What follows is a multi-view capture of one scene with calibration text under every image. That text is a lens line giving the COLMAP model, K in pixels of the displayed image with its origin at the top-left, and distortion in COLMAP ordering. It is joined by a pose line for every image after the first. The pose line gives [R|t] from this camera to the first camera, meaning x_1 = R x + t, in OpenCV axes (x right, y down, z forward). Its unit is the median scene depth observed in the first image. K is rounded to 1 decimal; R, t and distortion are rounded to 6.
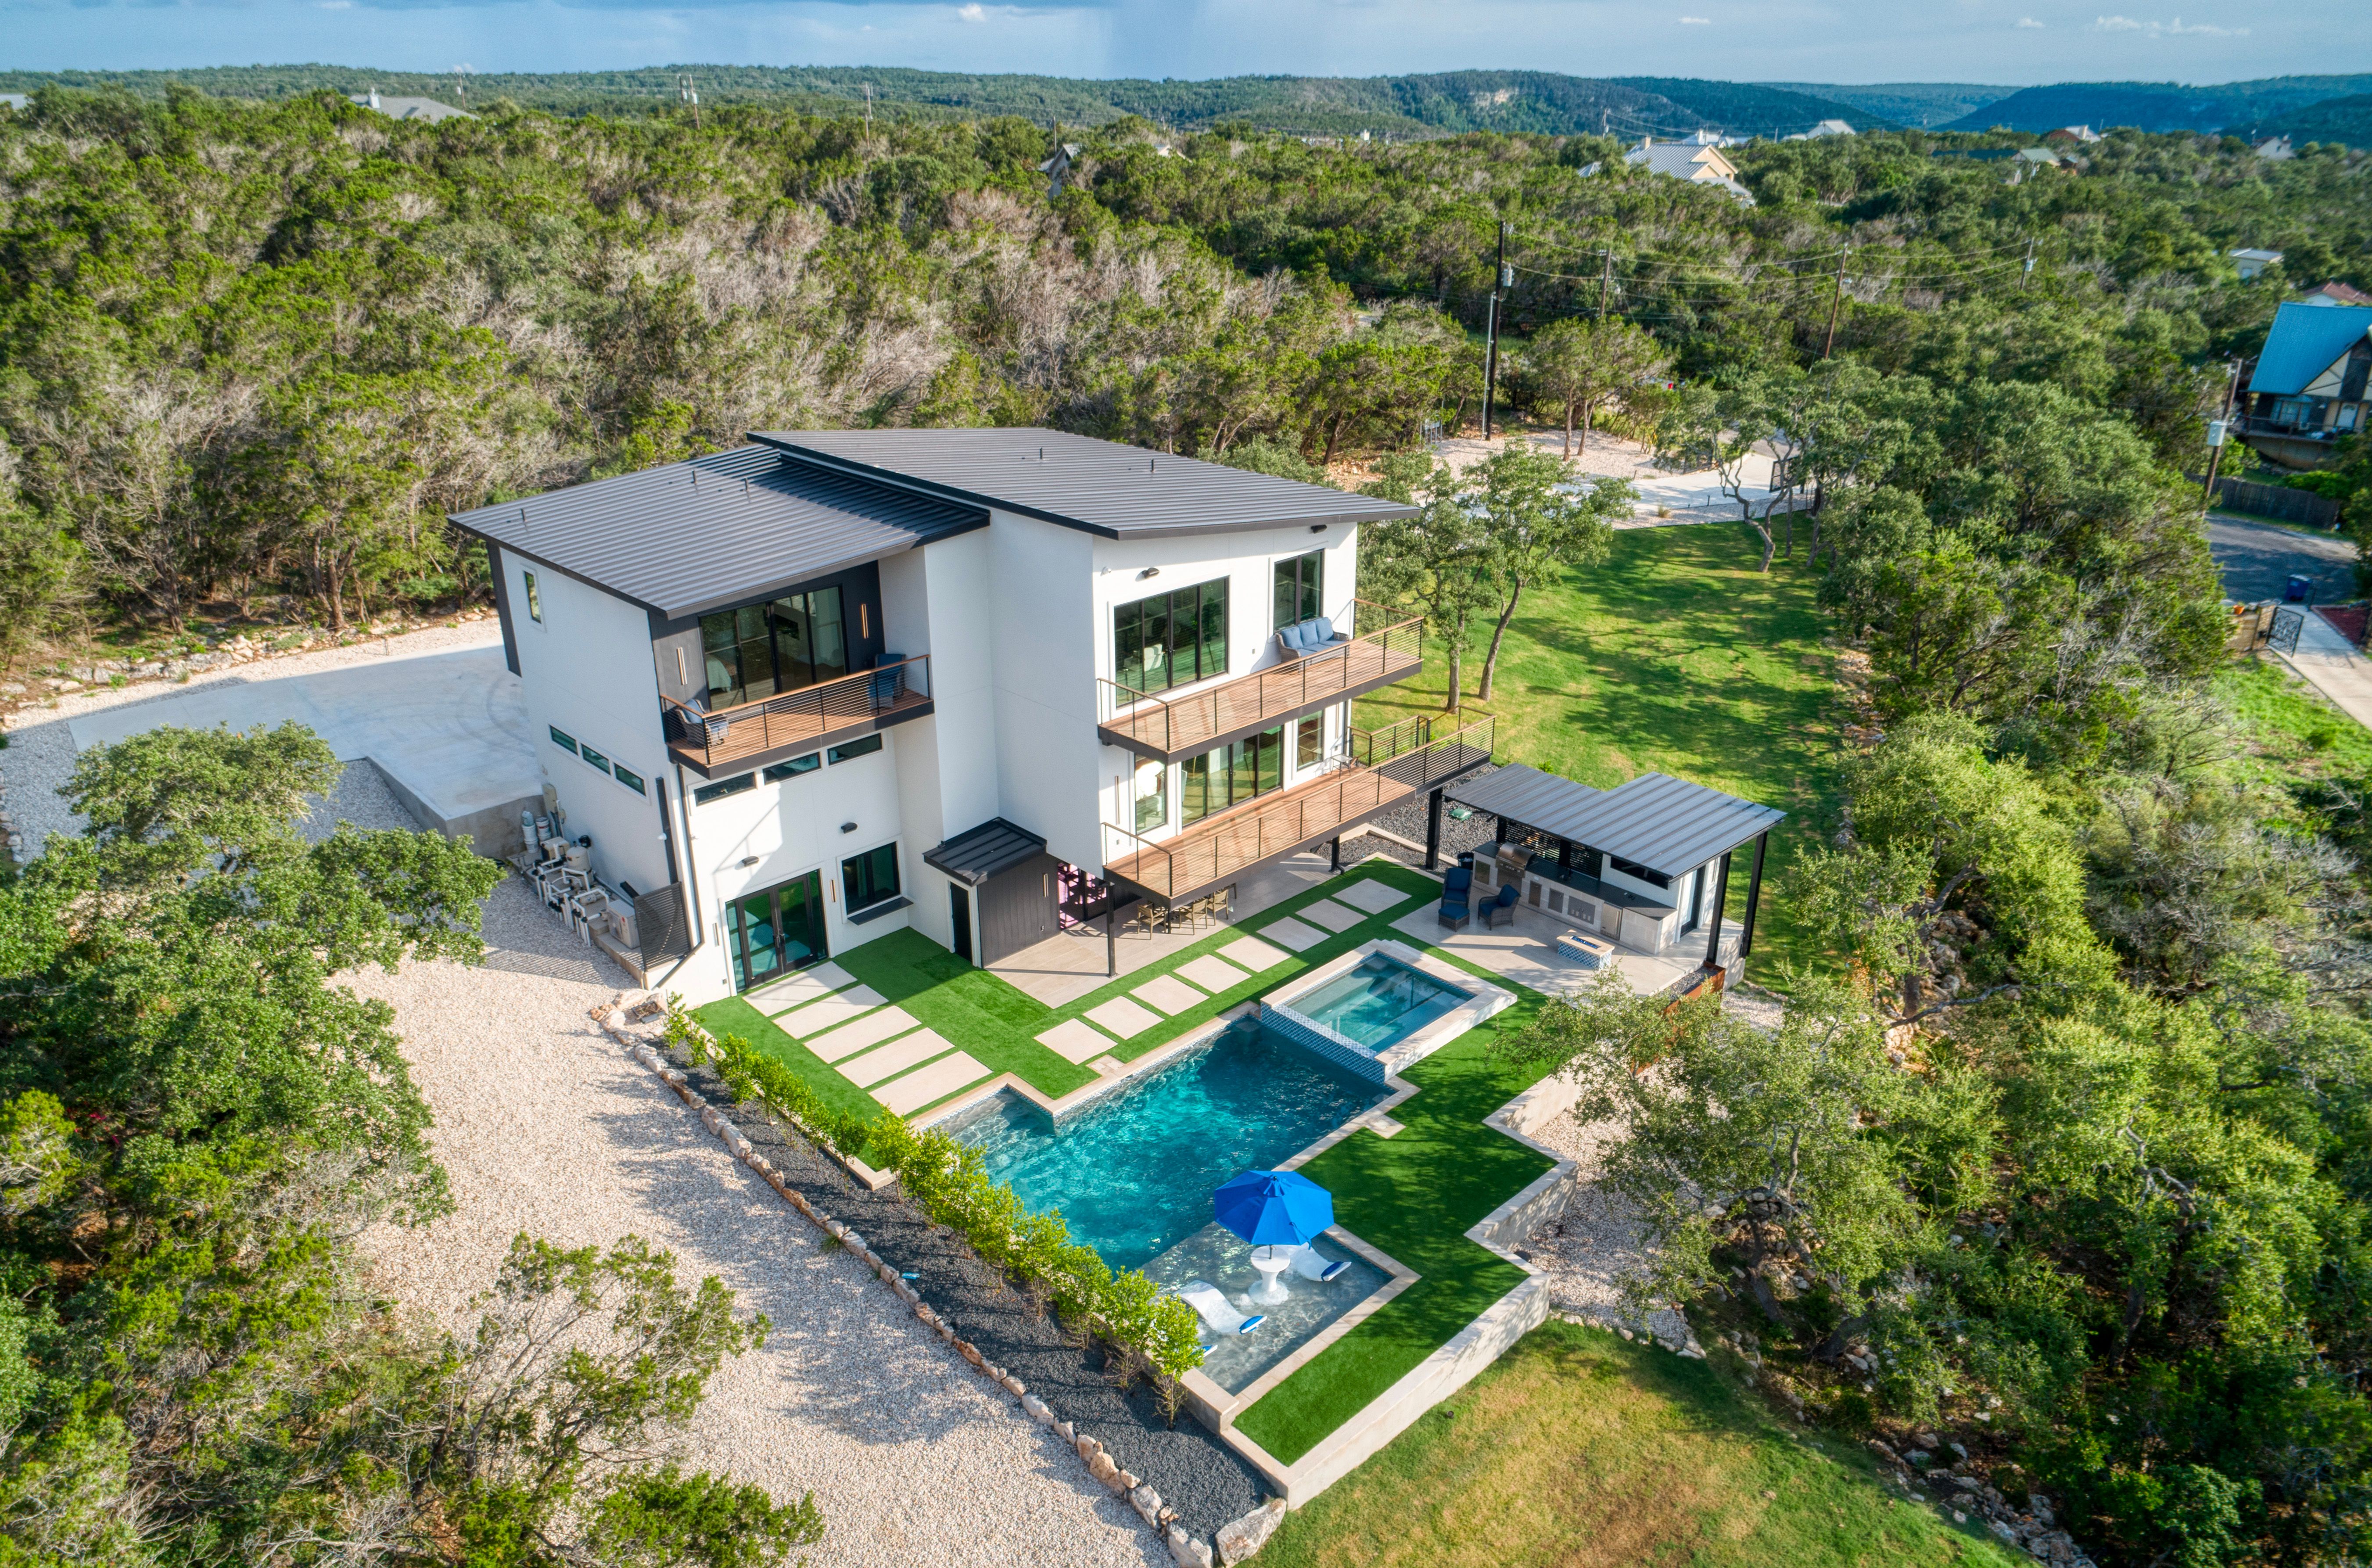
lens RADIAL K [[1625.4, 0, 1186.0], [0, 1625.4, 784.0], [0, 0, 1]] dist [0.004149, 0.001044]
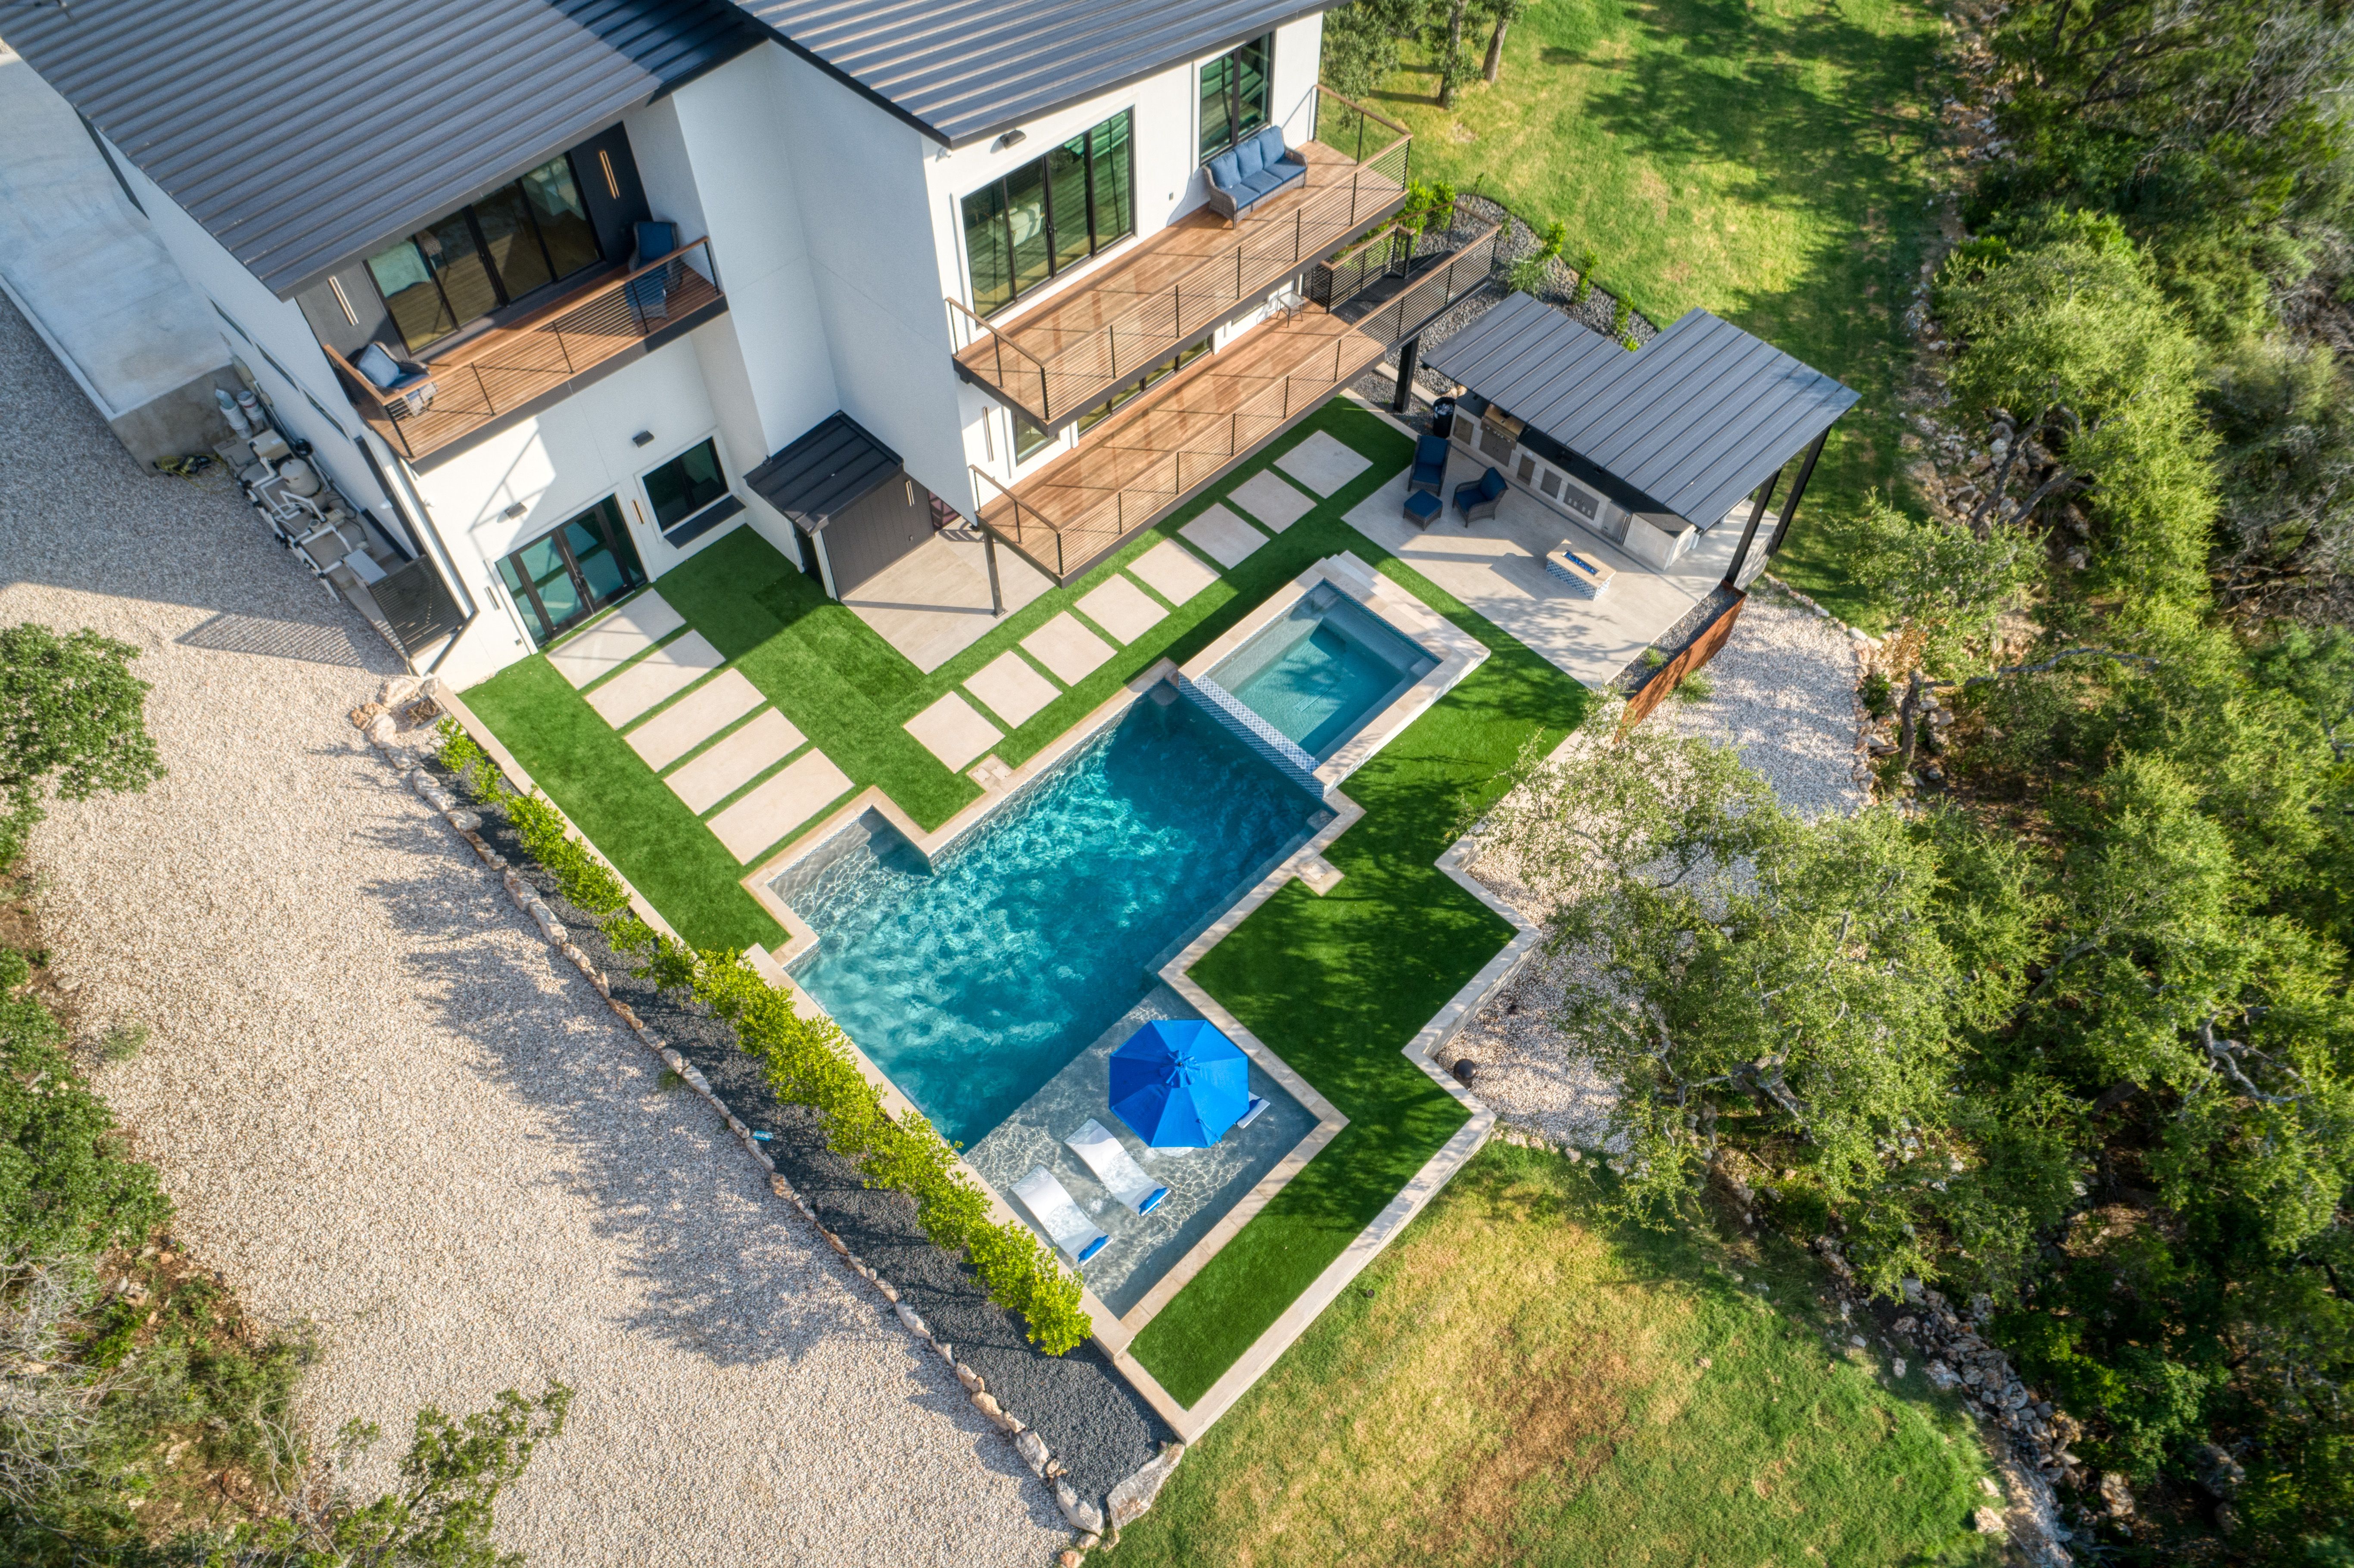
lens RADIAL K [[1598.6, 0, 1177.0], [0, 1598.6, 784.0], [0, 0, 1]] dist [0.001881, 0.000171]
pose [[0.999782, -0.010747, 0.017926, 0.028269], [0.000030, 0.858419, 0.512949, -0.217005], [-0.020901, -0.512837, 0.858232, 0.261082]]
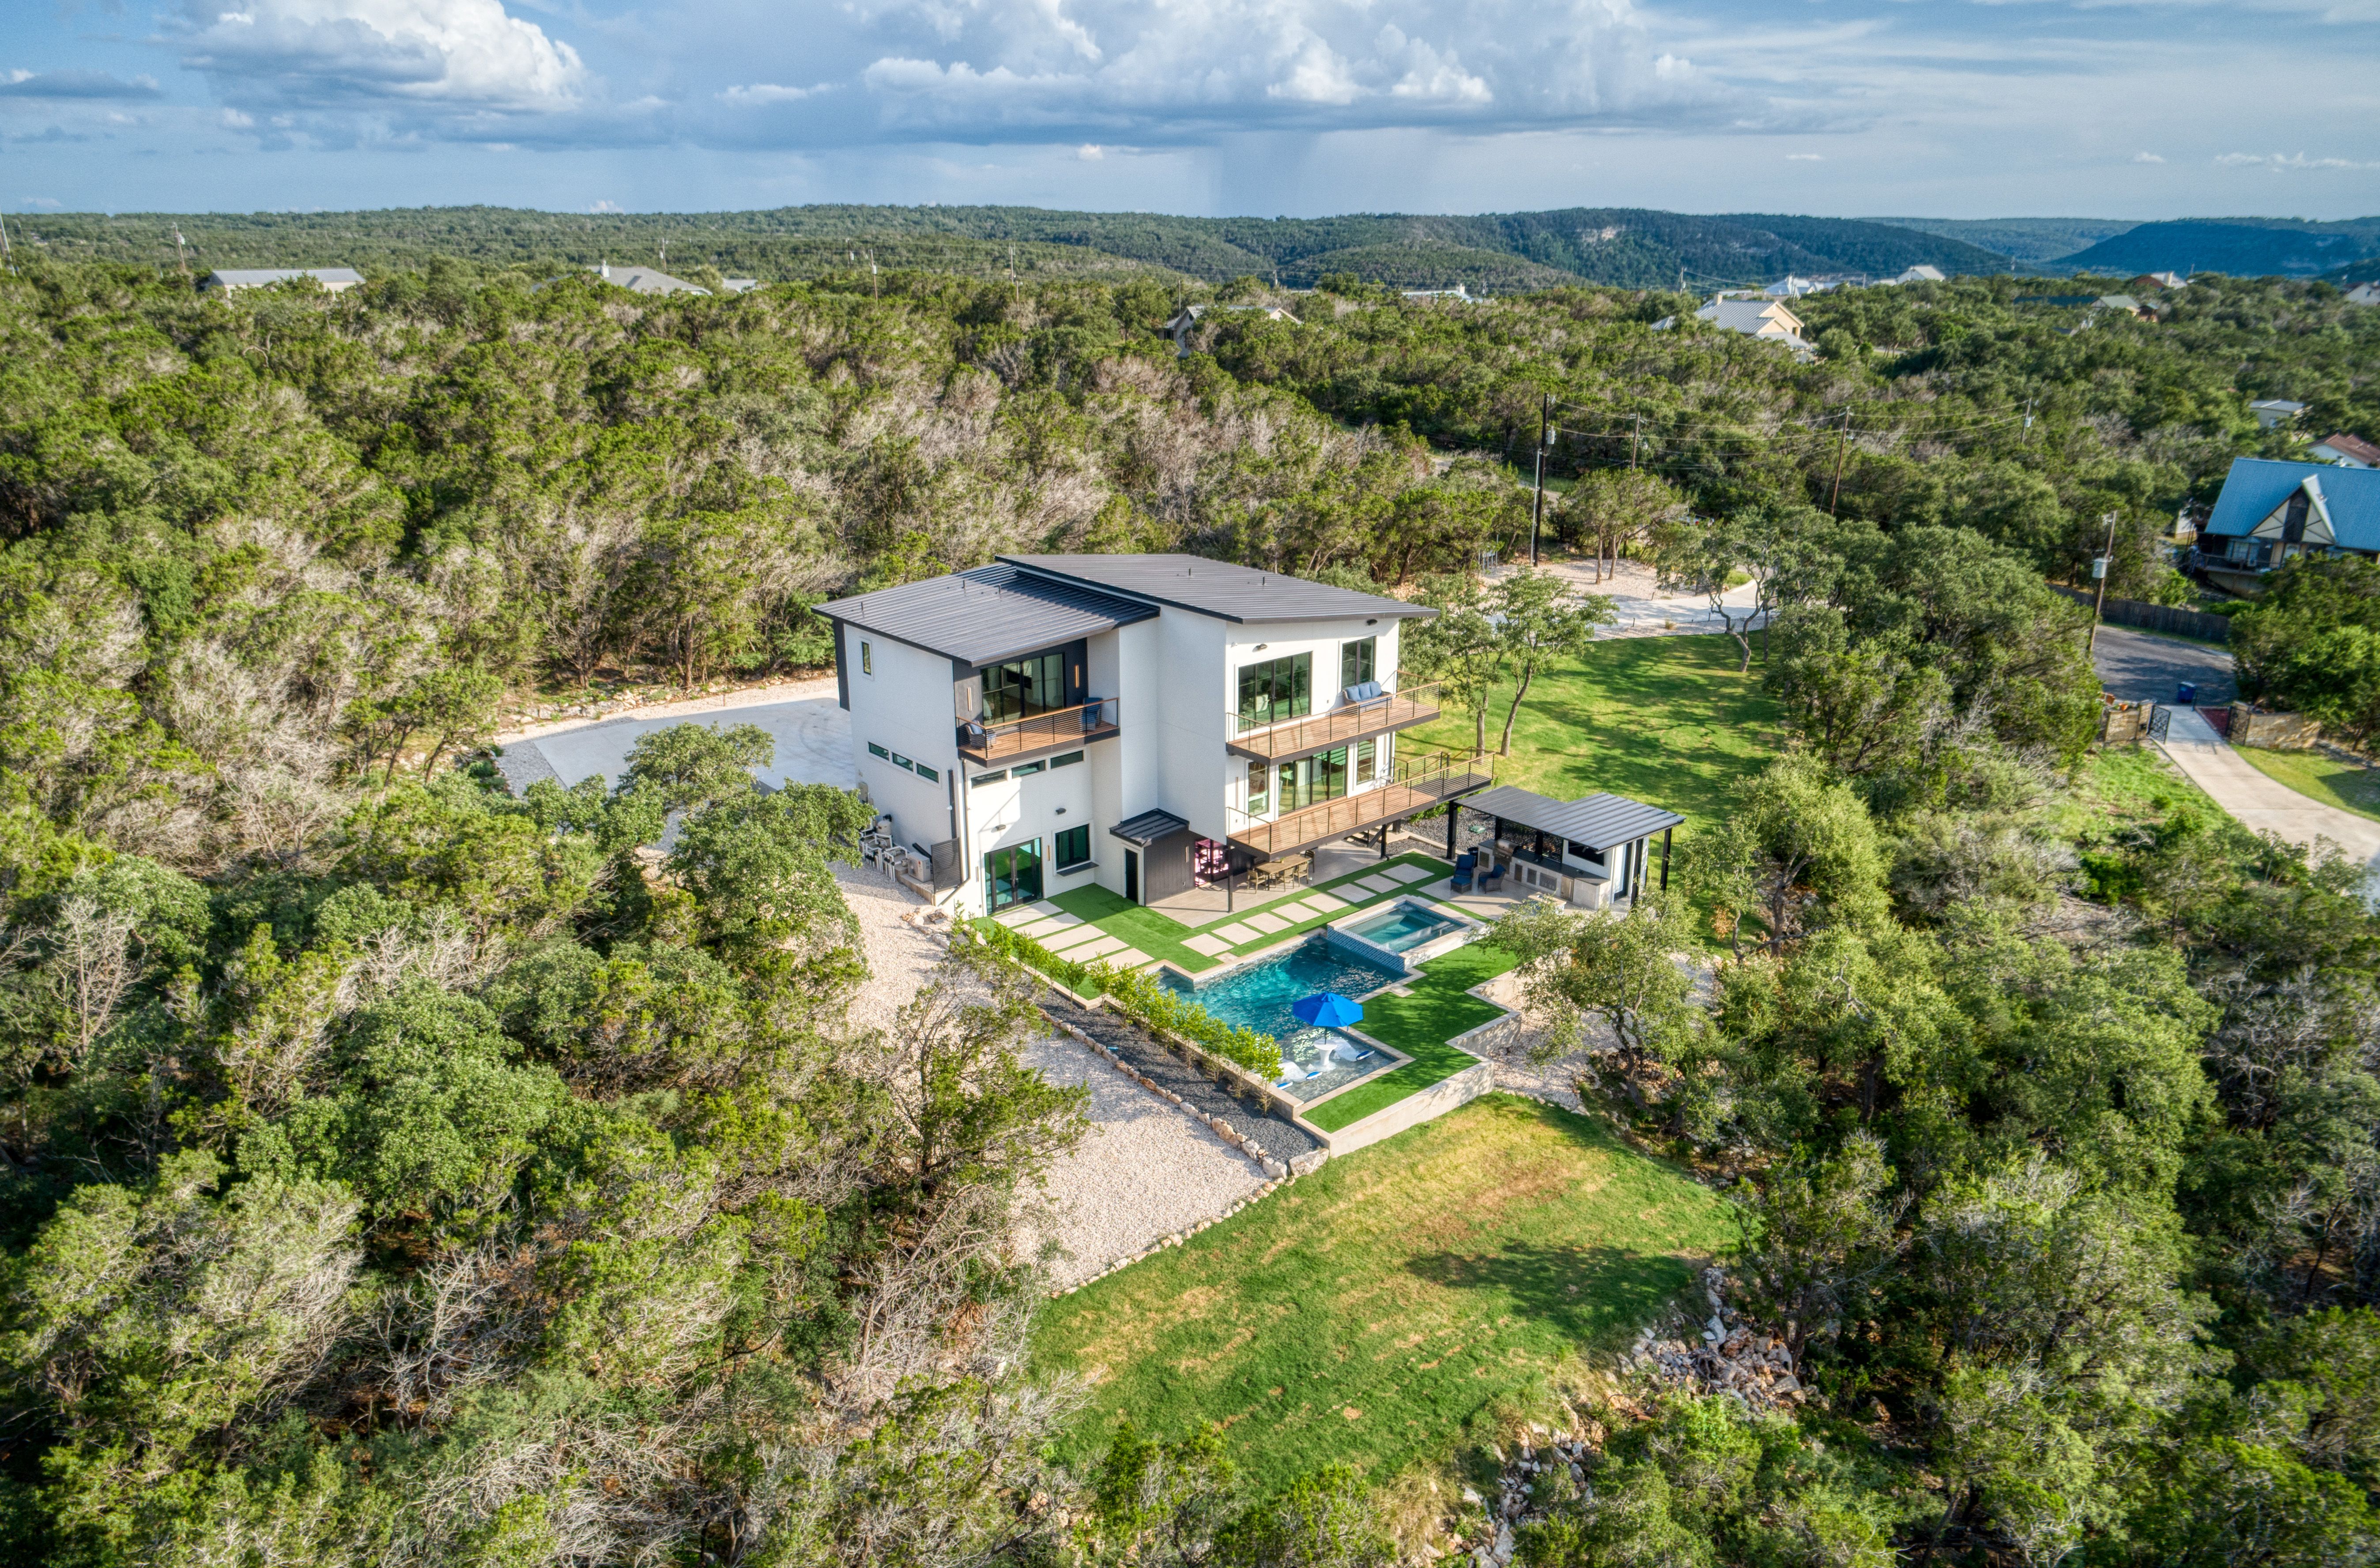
lens RADIAL K [[1638.2, 0, 1190.0], [0, 1638.2, 784.0], [0, 0, 1]] dist [0.003572, 0.009069]
pose [[0.998059, 0.020111, -0.058943, 0.004690], [-0.024399, 0.997036, -0.072971, 0.109330], [0.057300, 0.074267, 0.995591, -0.525304]]
